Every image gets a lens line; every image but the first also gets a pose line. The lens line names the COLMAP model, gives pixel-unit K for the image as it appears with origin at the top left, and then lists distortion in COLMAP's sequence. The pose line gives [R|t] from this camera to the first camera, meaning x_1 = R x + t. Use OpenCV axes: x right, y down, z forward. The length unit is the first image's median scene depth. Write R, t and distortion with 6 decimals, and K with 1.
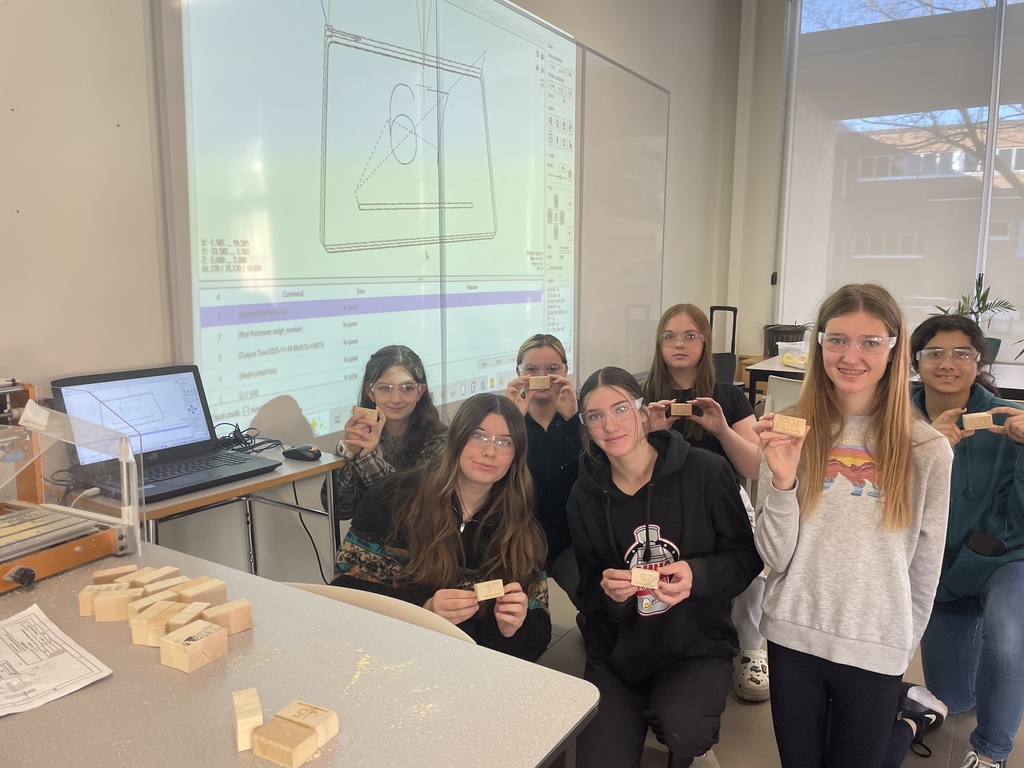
lens RADIAL K [[774.7, 0, 512.1], [0, 774.7, 386.1], [0, 0, 1]] dist [0.053860, -0.053648]
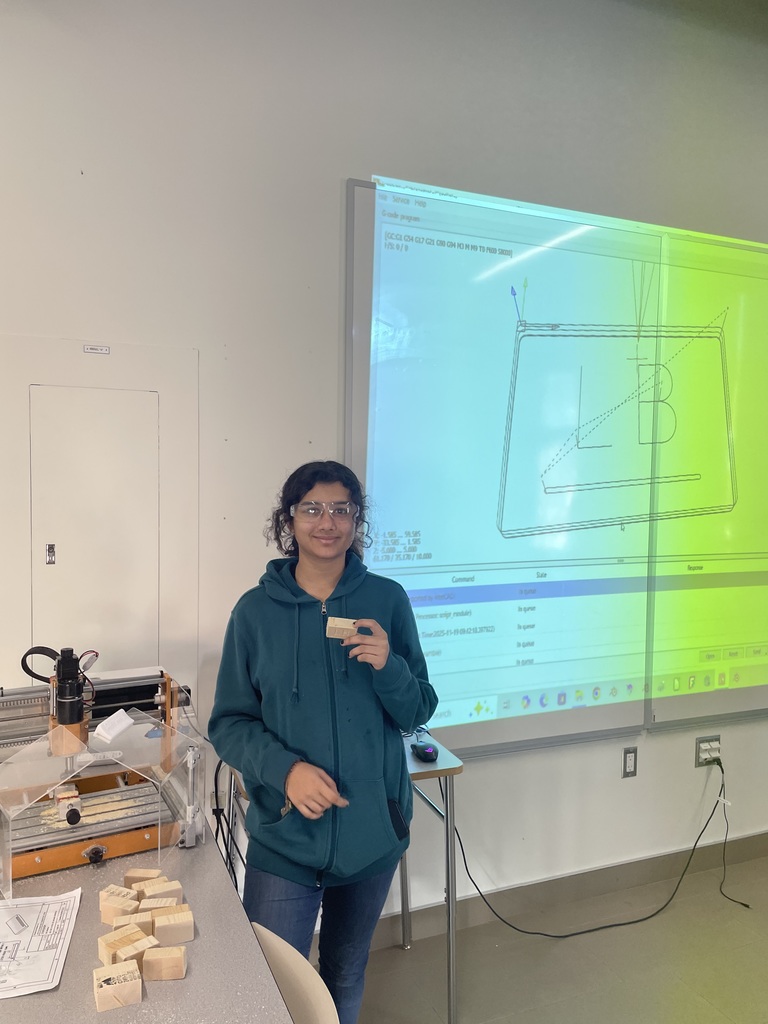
lens RADIAL K [[774.7, 0, 384.5], [0, 774.7, 504.9], [0, 0, 1]] dist [0.053860, -0.053648]
pose [[0.809178, 0.038132, -0.586325, 0.228513], [-0.095249, 0.993206, -0.066857, -0.134449], [0.579792, 0.109946, 0.807312, 0.094624]]
